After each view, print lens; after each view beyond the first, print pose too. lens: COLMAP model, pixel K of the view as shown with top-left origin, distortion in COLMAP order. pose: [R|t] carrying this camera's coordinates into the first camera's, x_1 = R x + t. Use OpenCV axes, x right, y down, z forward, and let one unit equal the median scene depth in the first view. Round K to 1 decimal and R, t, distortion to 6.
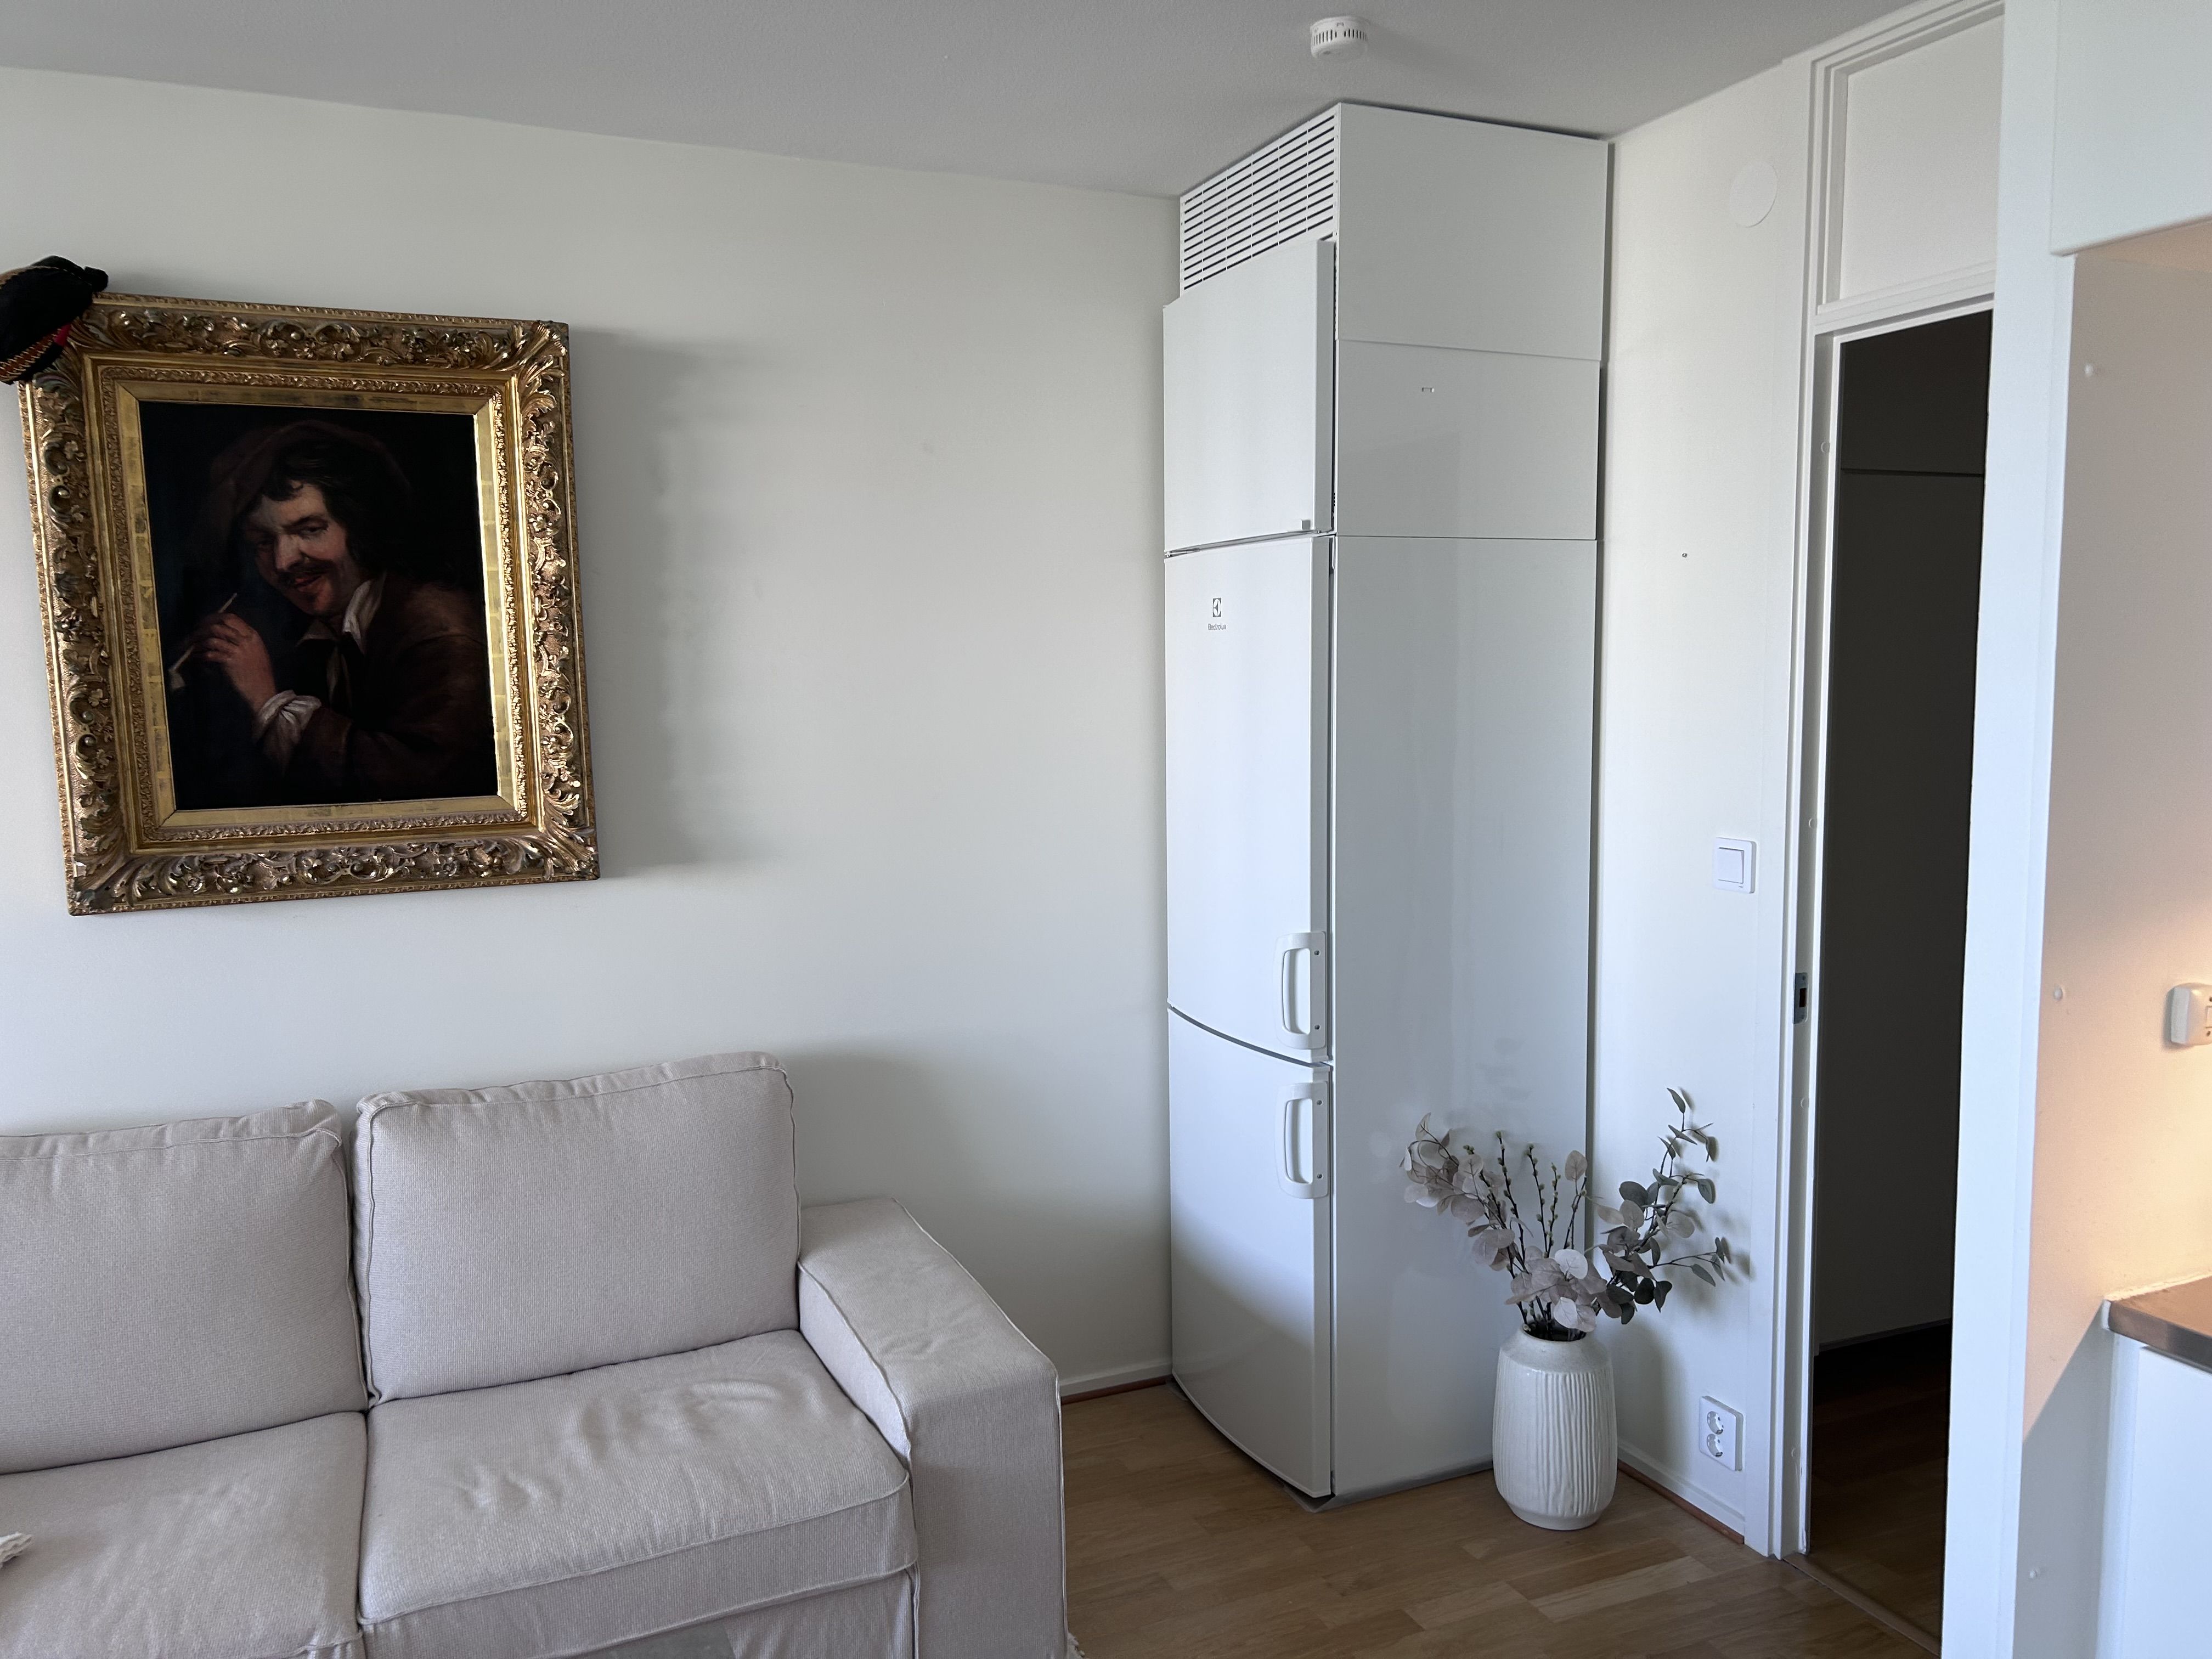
lens RADIAL K [[1636.7, 0, 1107.4], [0, 1636.7, 839.3], [0, 0, 1]] dist [0.045002, -0.056826]
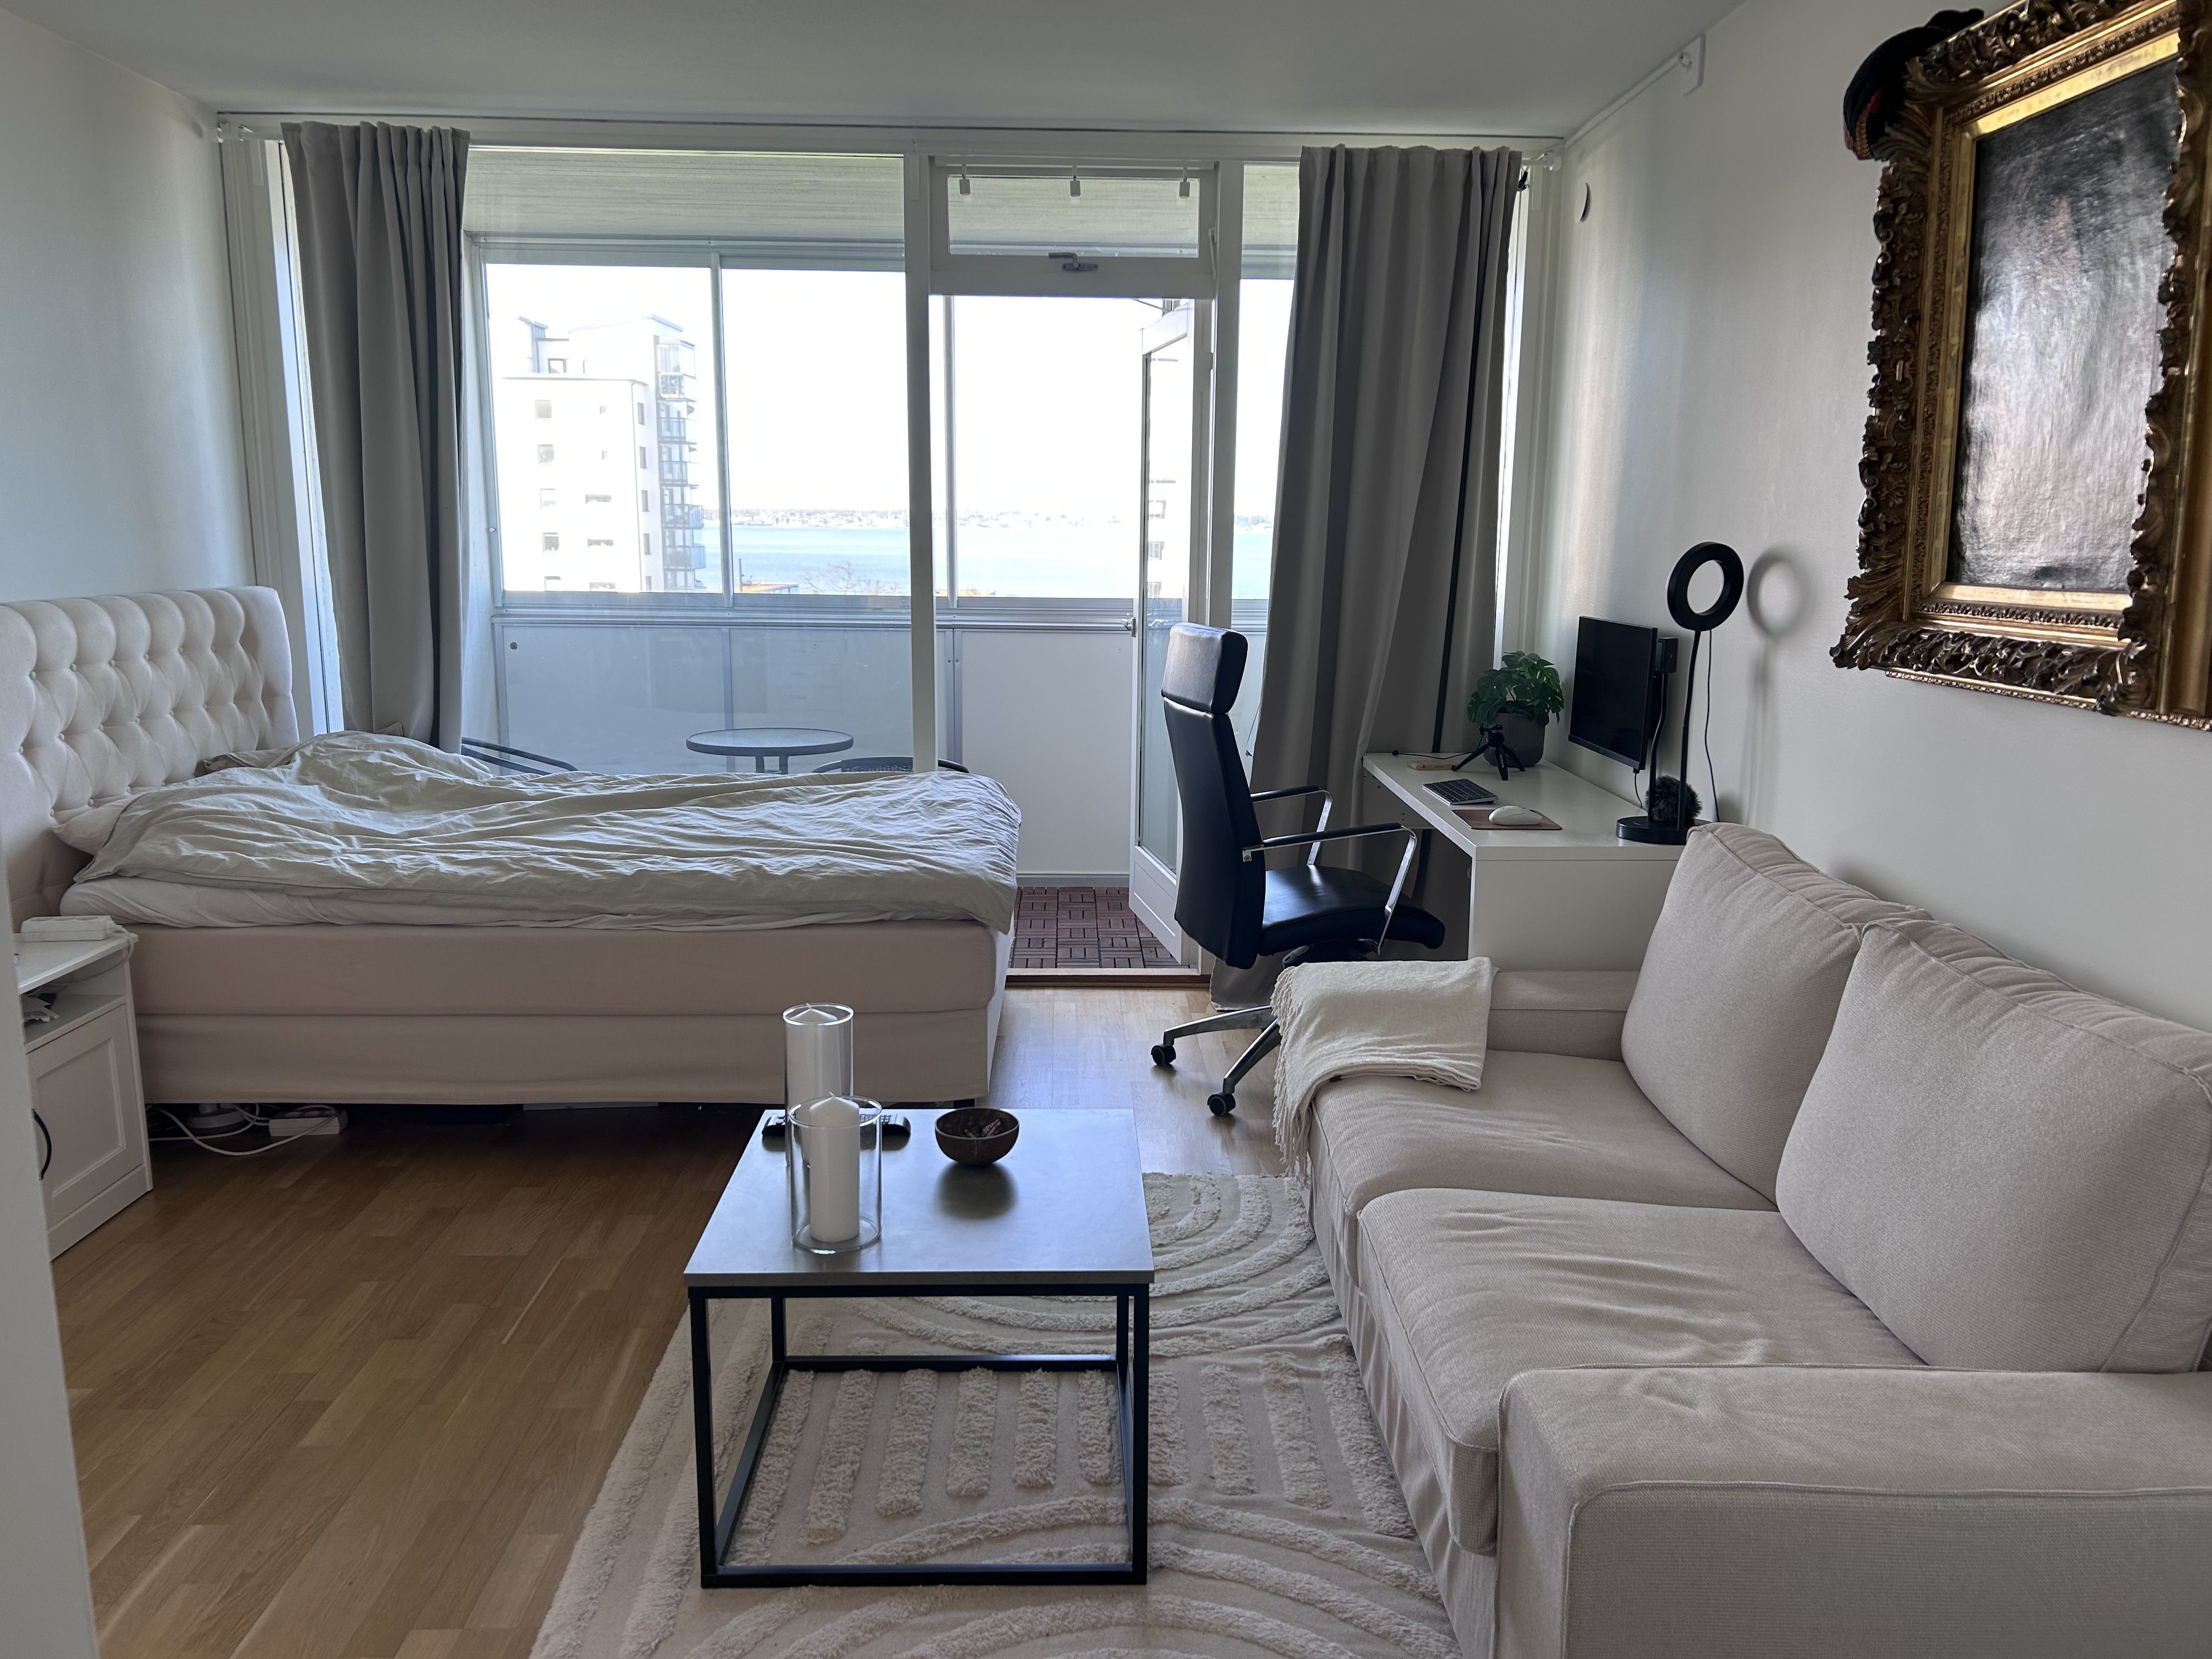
lens RADIAL K [[1636.7, 0, 1105.9], [0, 1636.7, 825.2], [0, 0, 1]] dist [0.045002, -0.056826]
pose [[-0.382195, 0.185725, -0.905226, 0.394012], [-0.101172, 0.965296, 0.240765, -0.047121], [0.918527, 0.183603, -0.350141, 0.687904]]
